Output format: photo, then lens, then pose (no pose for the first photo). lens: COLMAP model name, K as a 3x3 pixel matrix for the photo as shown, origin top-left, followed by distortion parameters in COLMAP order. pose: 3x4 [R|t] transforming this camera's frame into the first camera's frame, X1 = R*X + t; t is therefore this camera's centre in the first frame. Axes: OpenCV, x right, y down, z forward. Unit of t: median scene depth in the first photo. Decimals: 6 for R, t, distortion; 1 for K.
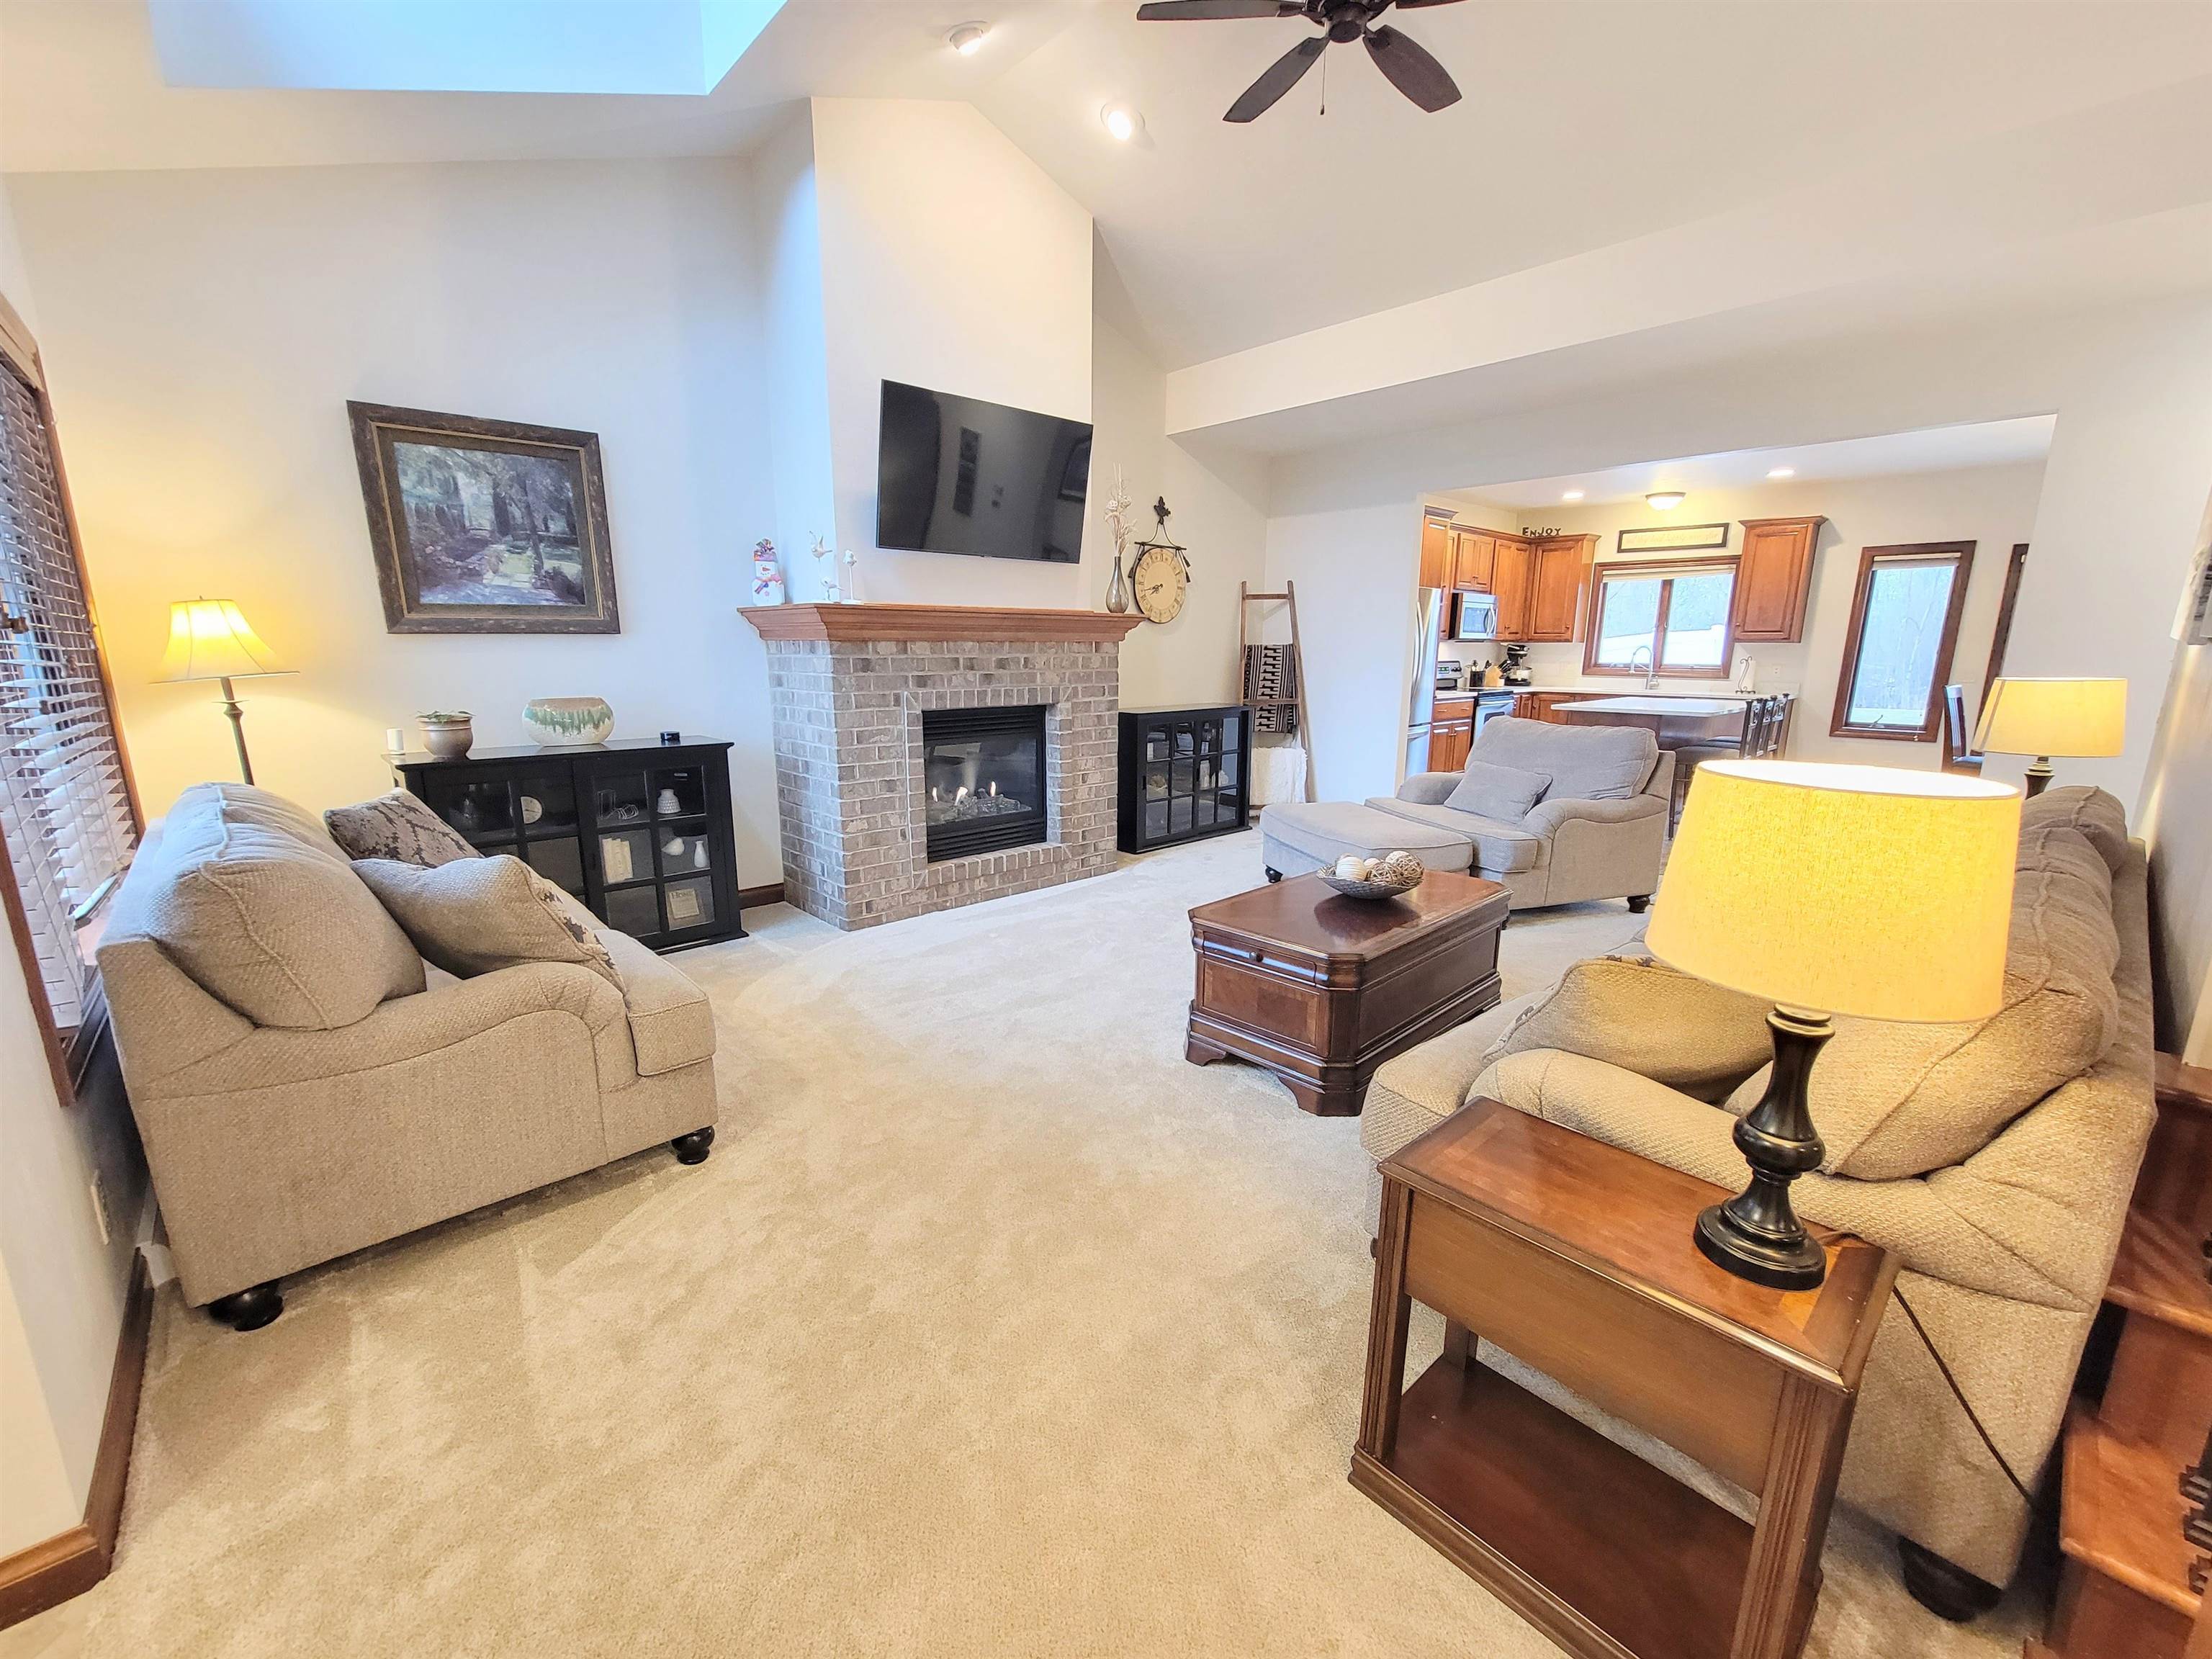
lens RADIAL K [[901.1, 0, 1102.9], [0, 901.1, 837.1], [0, 0, 1]] dist [0.000261, 0.000070]
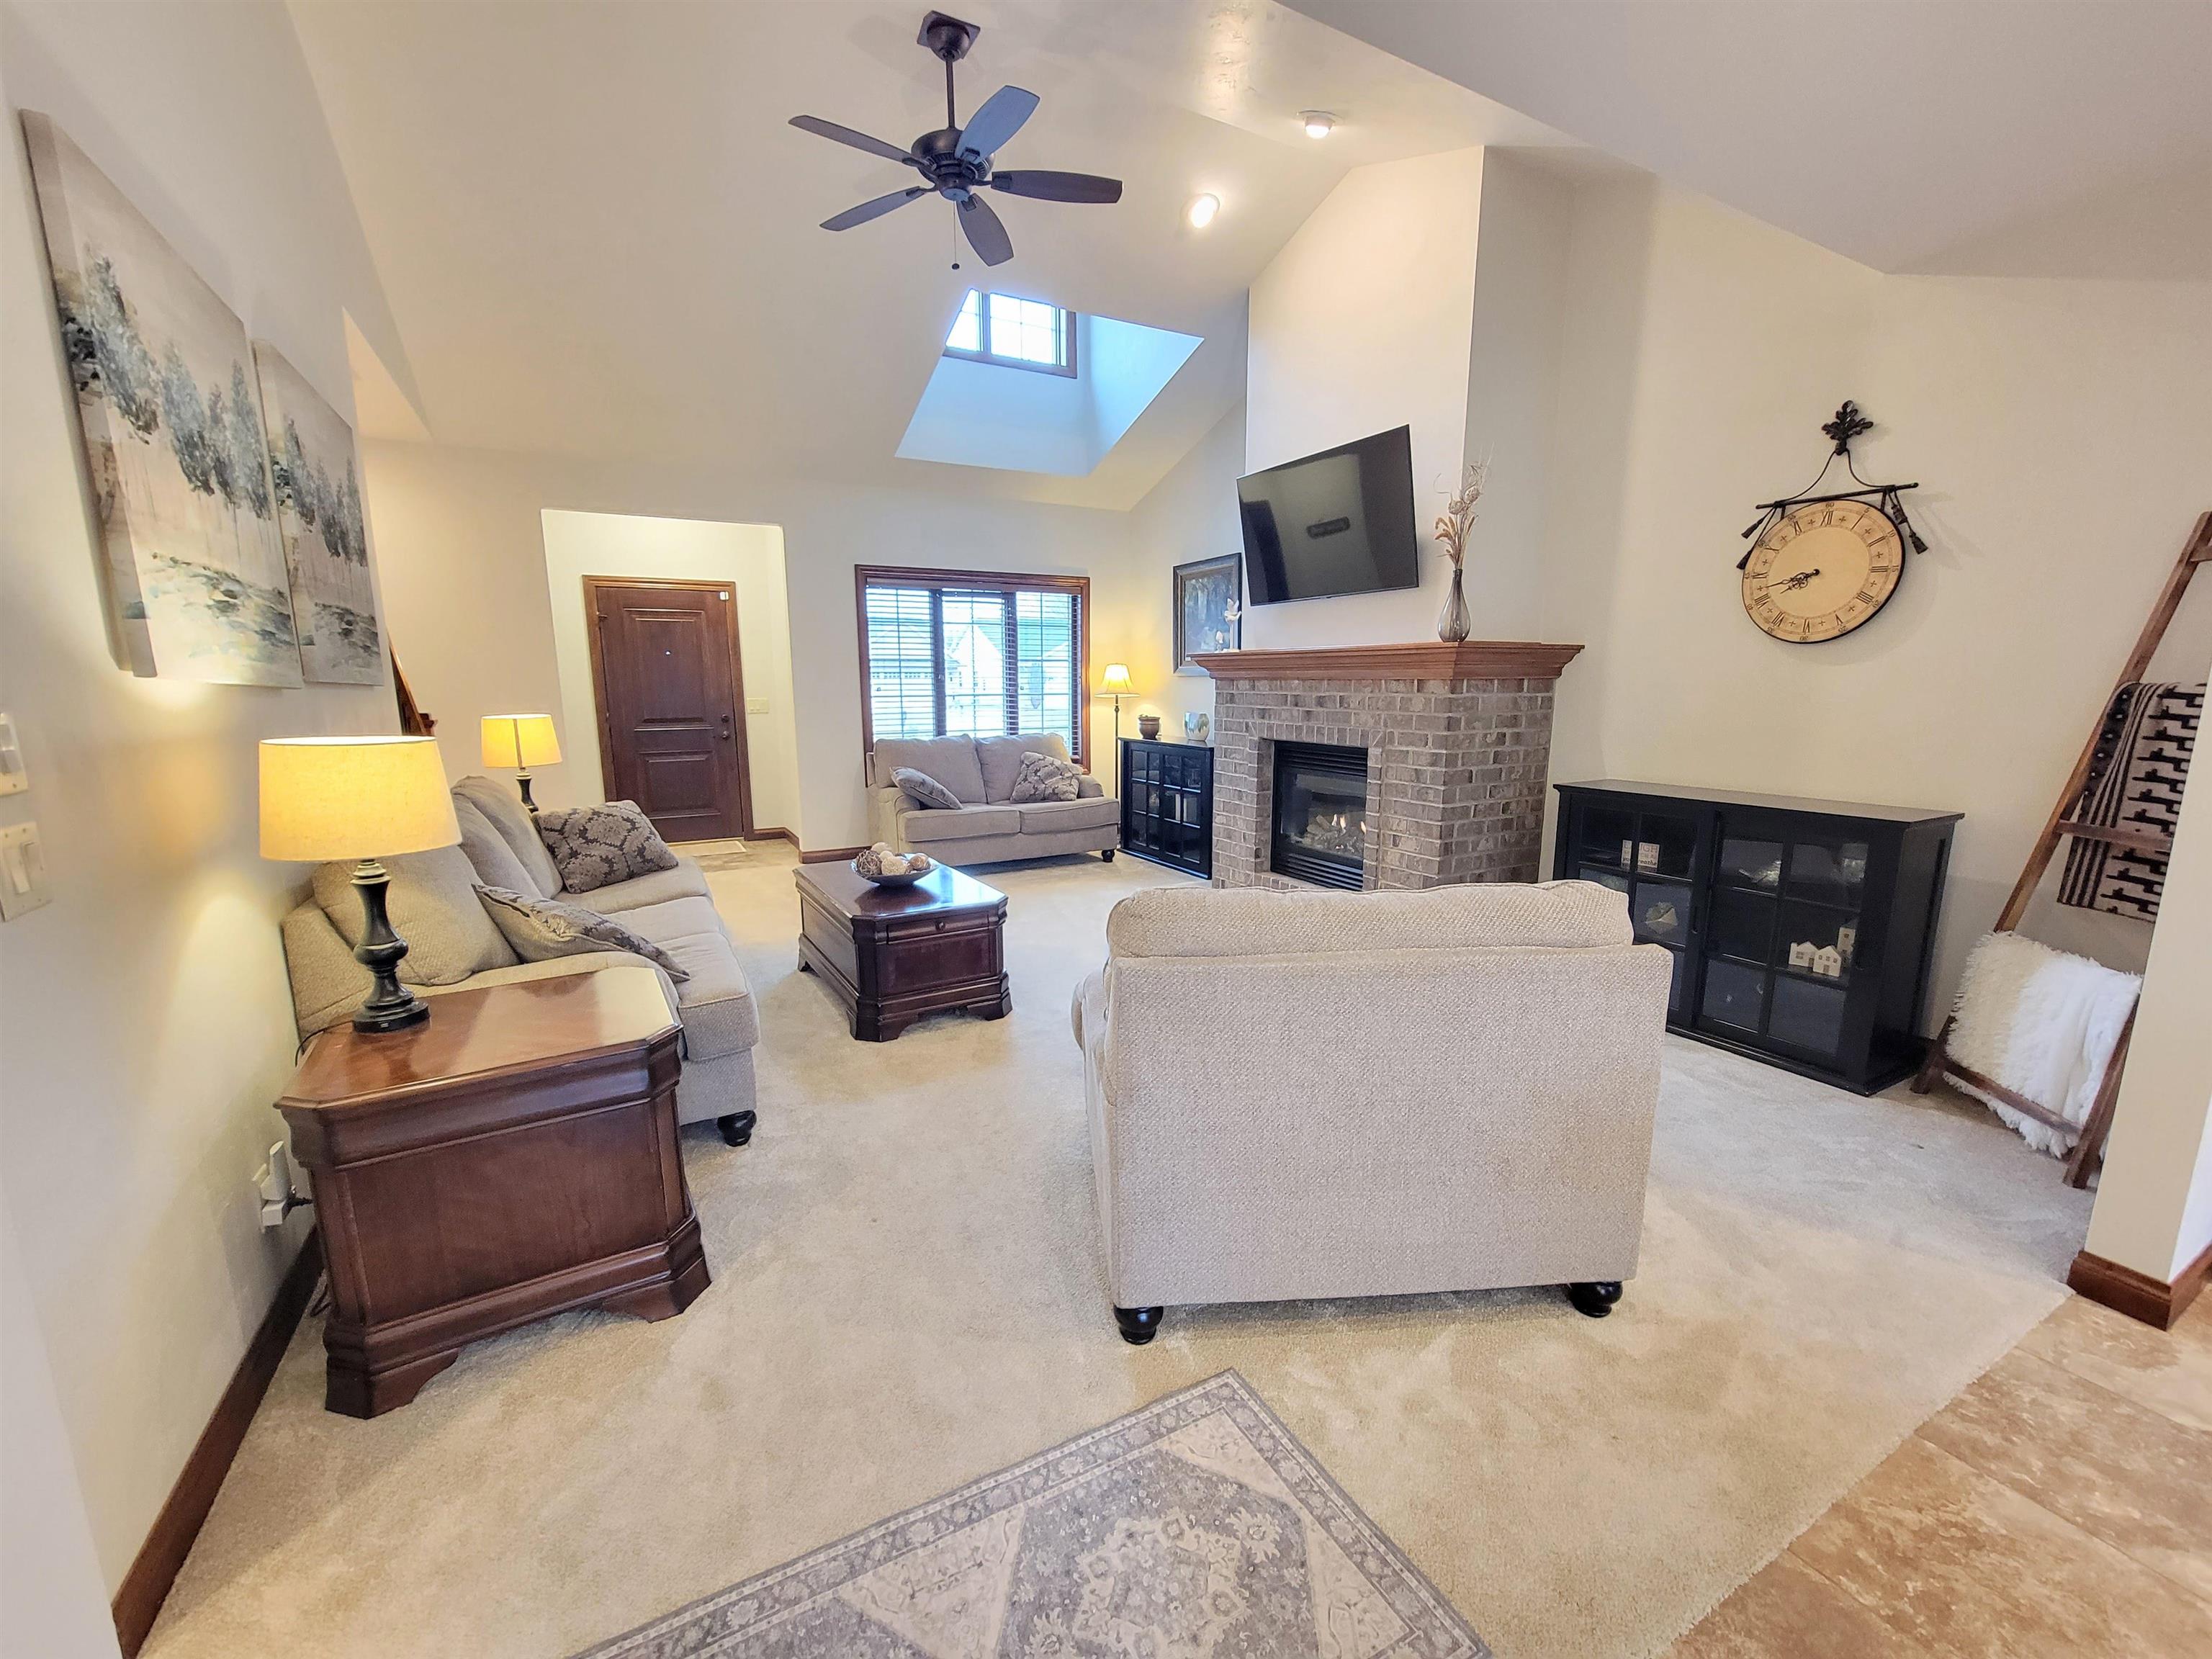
lens RADIAL K [[901.1, 0, 1103.5], [0, 901.1, 841.7], [0, 0, 1]] dist [0.000261, 0.000070]
pose [[-0.233030, 0.171803, -0.957173, 0.941409], [-0.201421, 0.954400, 0.220343, -0.216016], [0.951382, 0.244141, -0.187799, 0.996371]]
